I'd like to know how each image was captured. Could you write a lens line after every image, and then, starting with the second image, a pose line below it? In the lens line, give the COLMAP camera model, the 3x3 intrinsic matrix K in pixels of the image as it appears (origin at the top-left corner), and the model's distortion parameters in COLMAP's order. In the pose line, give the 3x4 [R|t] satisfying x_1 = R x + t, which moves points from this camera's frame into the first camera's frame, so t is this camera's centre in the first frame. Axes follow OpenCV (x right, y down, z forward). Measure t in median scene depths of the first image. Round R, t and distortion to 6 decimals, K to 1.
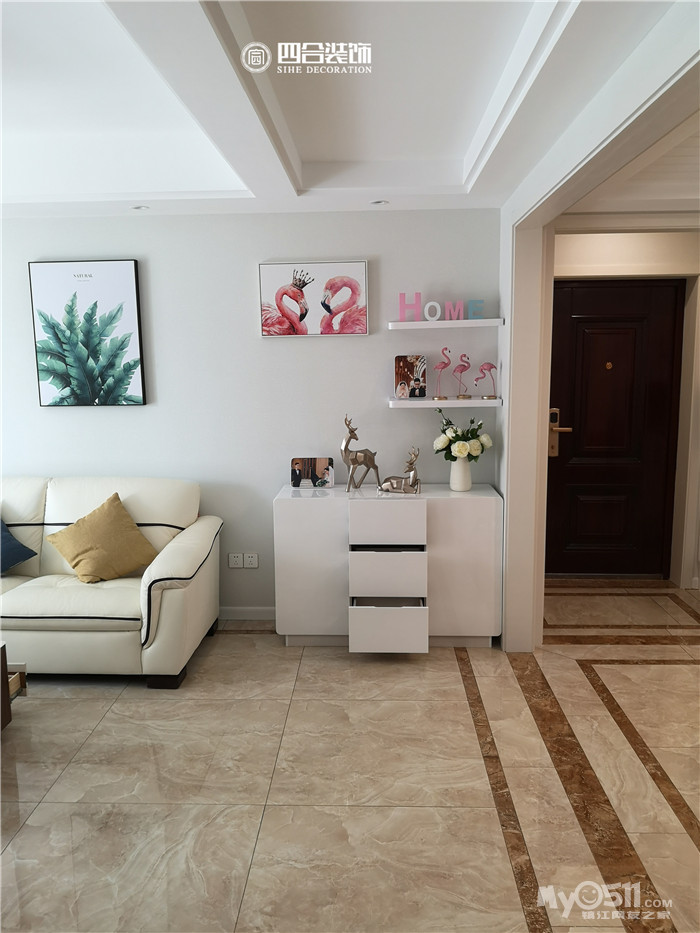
lens RADIAL K [[739.1, 0, 354.2], [0, 739.1, 472.1], [0, 0, 1]] dist [-0.005372, -0.024238]
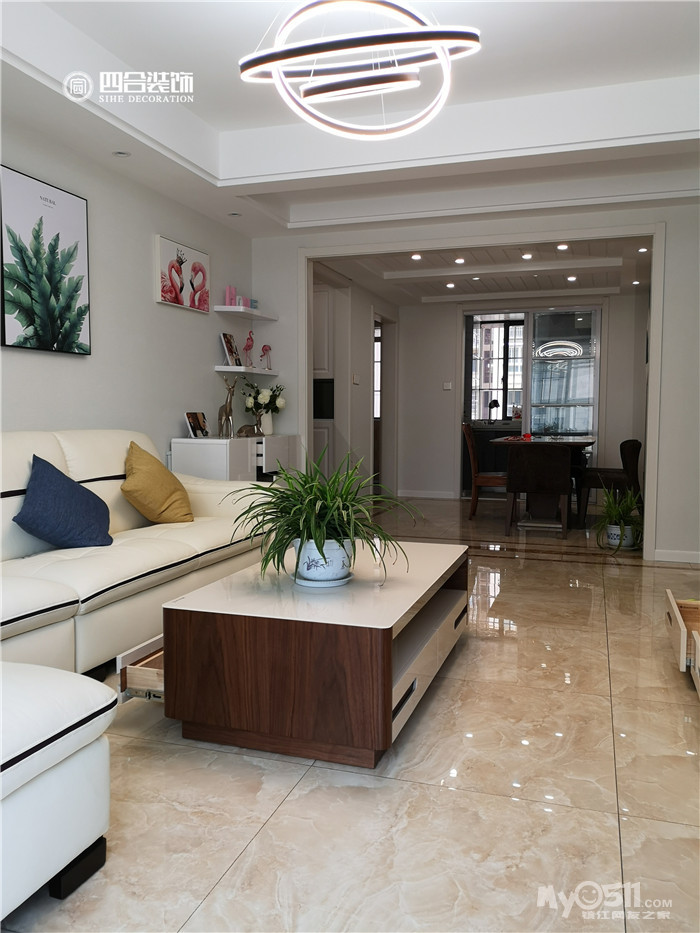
lens RADIAL K [[739.1, 0, 349.3], [0, 739.1, 463.6], [0, 0, 1]] dist [-0.005372, -0.024238]
pose [[0.285903, -0.055746, 0.956636, -1.103264], [0.150093, 0.988590, 0.012751, 0.082233], [-0.946431, 0.139938, 0.291008, 0.449044]]
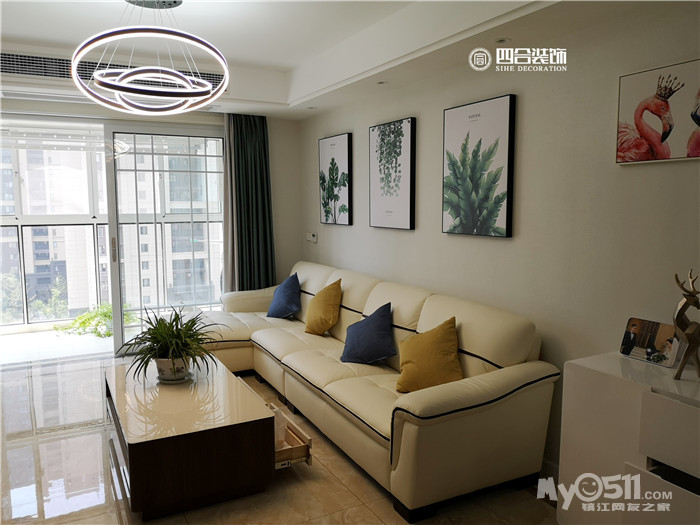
lens RADIAL K [[554.5, 0, 351.5], [0, 554.5, 264.8], [0, 0, 1]] dist [-0.005372, -0.024238]
pose [[0.497273, 0.109106, -0.860706, 0.269155], [-0.146364, 0.988392, 0.040730, -0.054780], [0.855159, 0.105722, 0.507470, 0.446514]]
